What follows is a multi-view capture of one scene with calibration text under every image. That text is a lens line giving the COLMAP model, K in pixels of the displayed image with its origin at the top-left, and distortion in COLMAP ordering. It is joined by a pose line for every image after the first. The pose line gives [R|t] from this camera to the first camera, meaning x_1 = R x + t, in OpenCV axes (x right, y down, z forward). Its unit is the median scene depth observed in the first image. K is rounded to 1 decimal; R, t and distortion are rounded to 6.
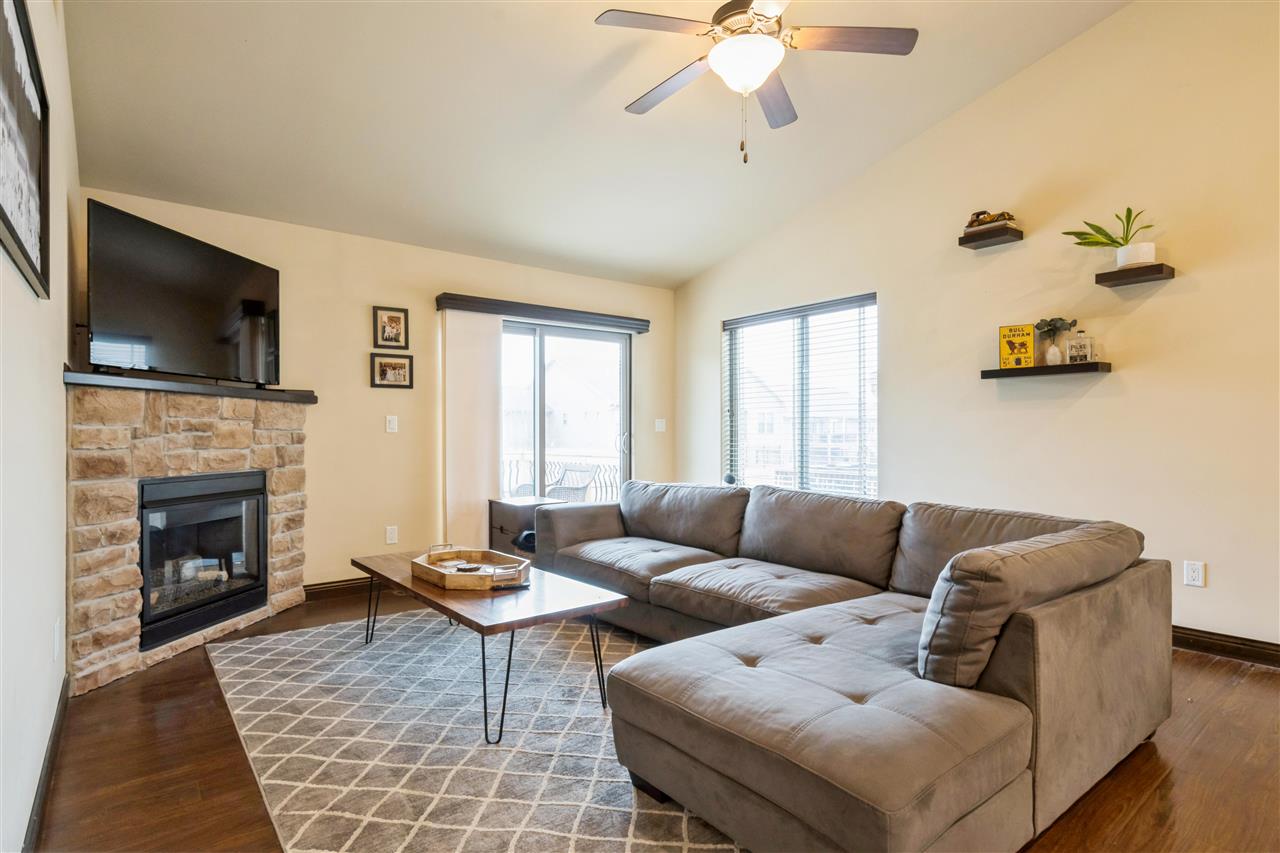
lens RADIAL K [[642.0, 0, 632.3], [0, 642.0, 435.2], [0, 0, 1]] dist [-0.012512, 0.003305]
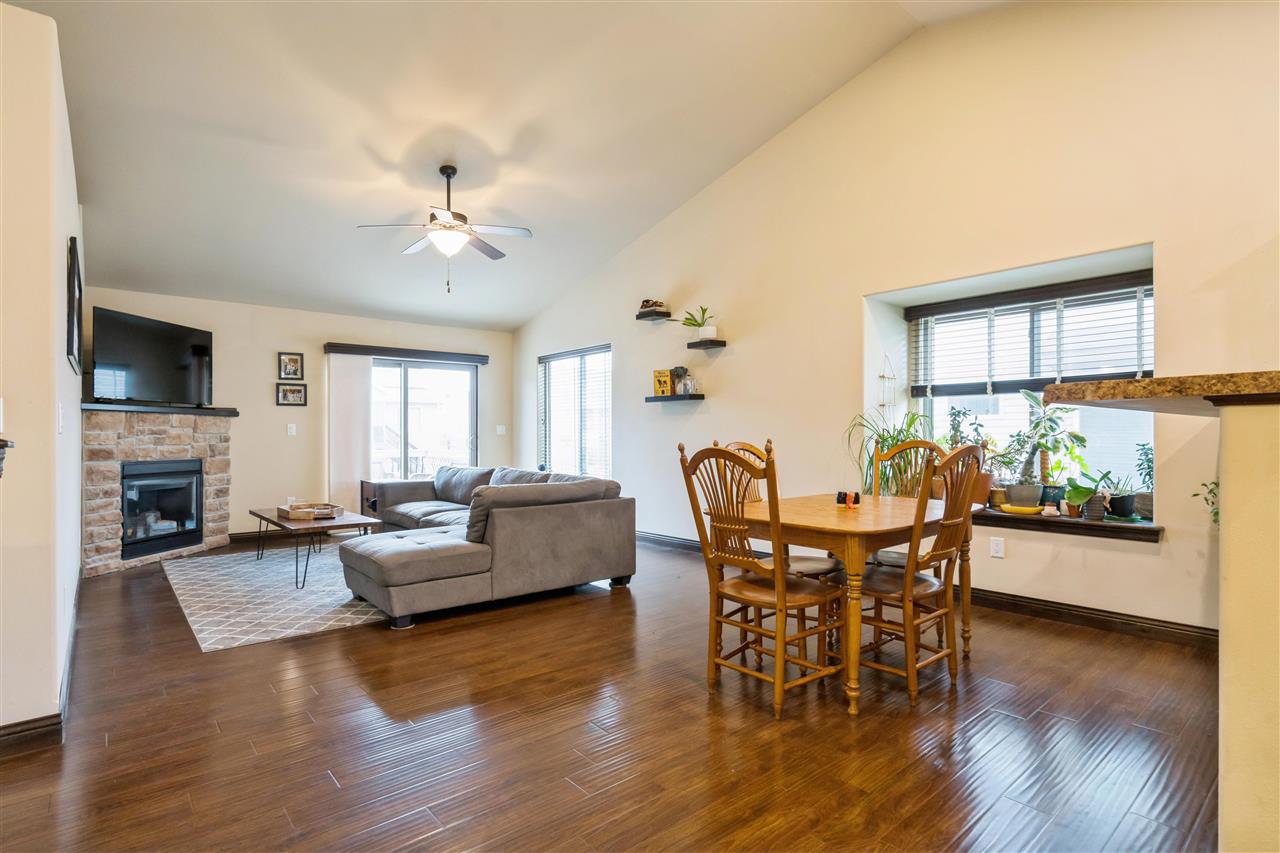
lens RADIAL K [[642.0, 0, 642.3], [0, 642.0, 433.3], [0, 0, 1]] dist [-0.012512, 0.003305]
pose [[0.999498, -0.000425, 0.031688, 0.490979], [0.000594, 0.999986, -0.005319, 0.000231], [-0.031686, 0.005335, 0.999484, -0.649423]]
